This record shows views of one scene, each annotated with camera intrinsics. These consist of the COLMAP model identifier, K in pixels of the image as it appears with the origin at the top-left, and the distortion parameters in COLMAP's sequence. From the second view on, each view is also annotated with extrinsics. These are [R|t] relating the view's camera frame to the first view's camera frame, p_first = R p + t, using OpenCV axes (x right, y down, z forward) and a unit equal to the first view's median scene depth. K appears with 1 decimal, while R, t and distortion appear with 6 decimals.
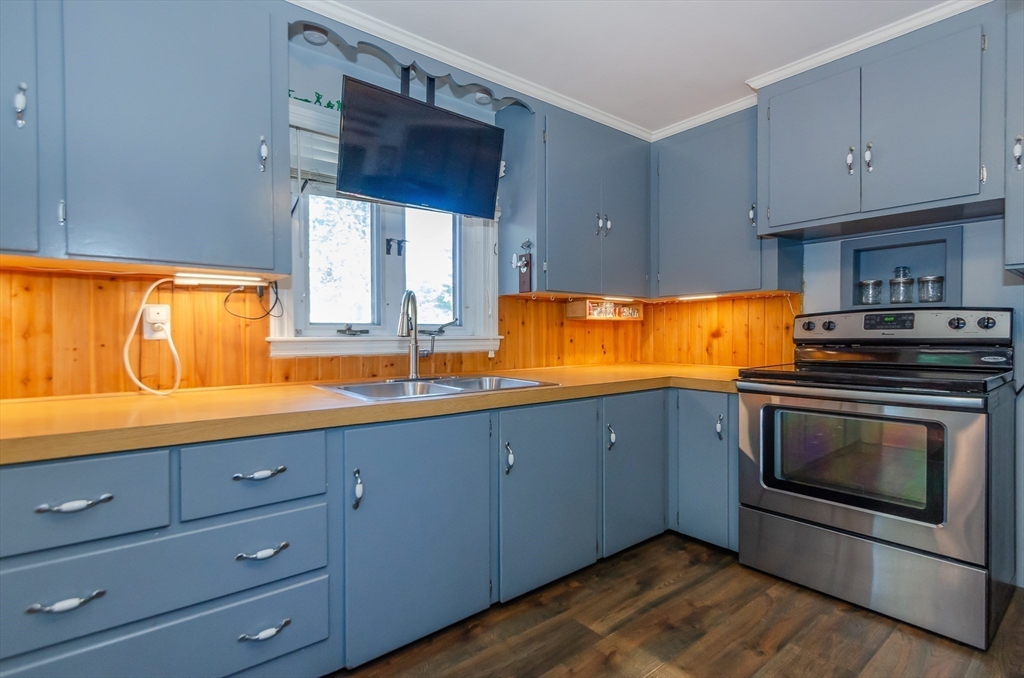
lens RADIAL K [[488.0, 0, 512.0], [0, 488.0, 339.0], [0, 0, 1]] dist [0.000849, 0.000125]
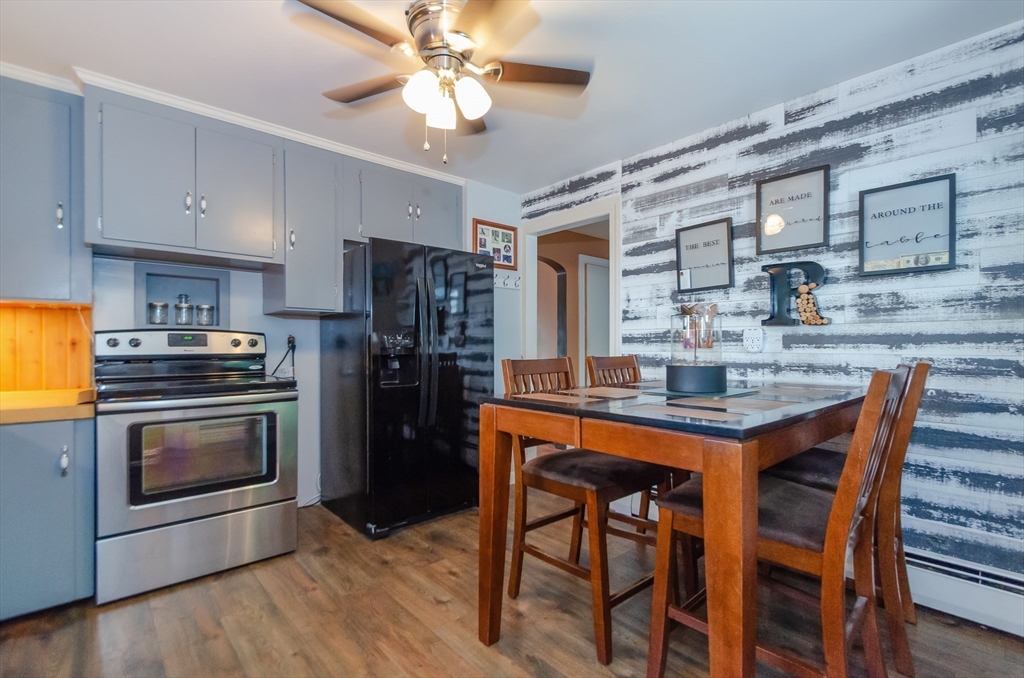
lens RADIAL K [[485.5, 0, 512.0], [0, 485.5, 339.0], [0, 0, 1]] dist [-0.003375, -0.000626]
pose [[-0.059985, 0.018220, 0.998033, -0.428670], [0.008385, 0.999807, -0.017748, -0.009654], [-0.998164, 0.007304, -0.060126, 0.253400]]
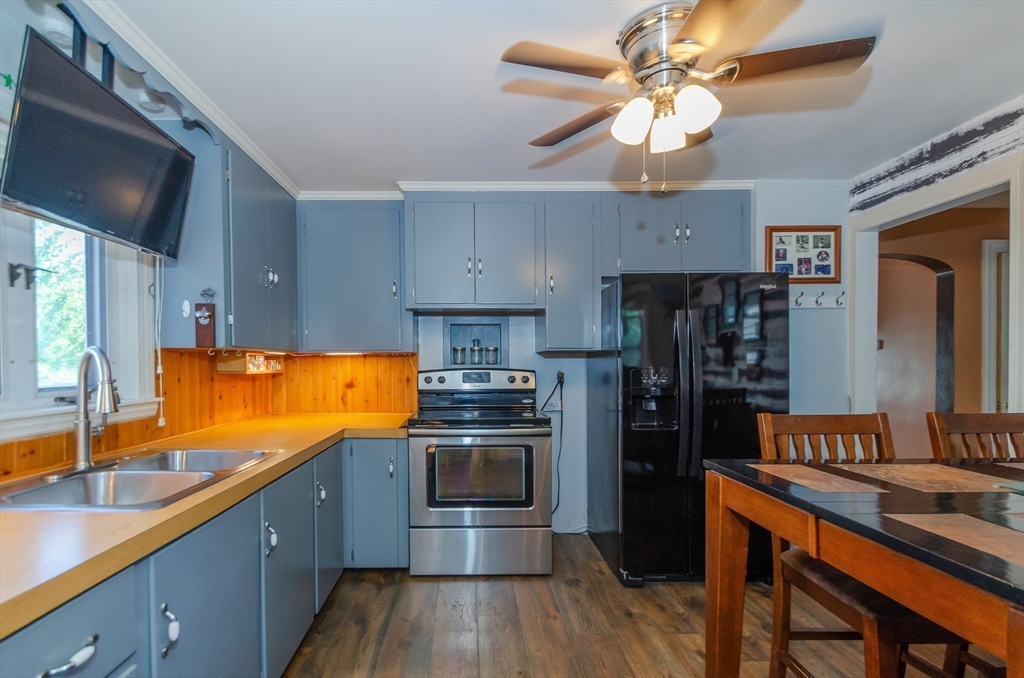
lens RADIAL K [[494.1, 0, 457.2], [0, 494.1, 366.1], [0, 0, 1]] dist [-0.000234, -0.000172]
pose [[0.630821, 0.001003, 0.775927, -0.380580], [0.004572, 0.999977, -0.005009, -0.057169], [-0.775915, 0.006708, 0.630802, 0.101490]]
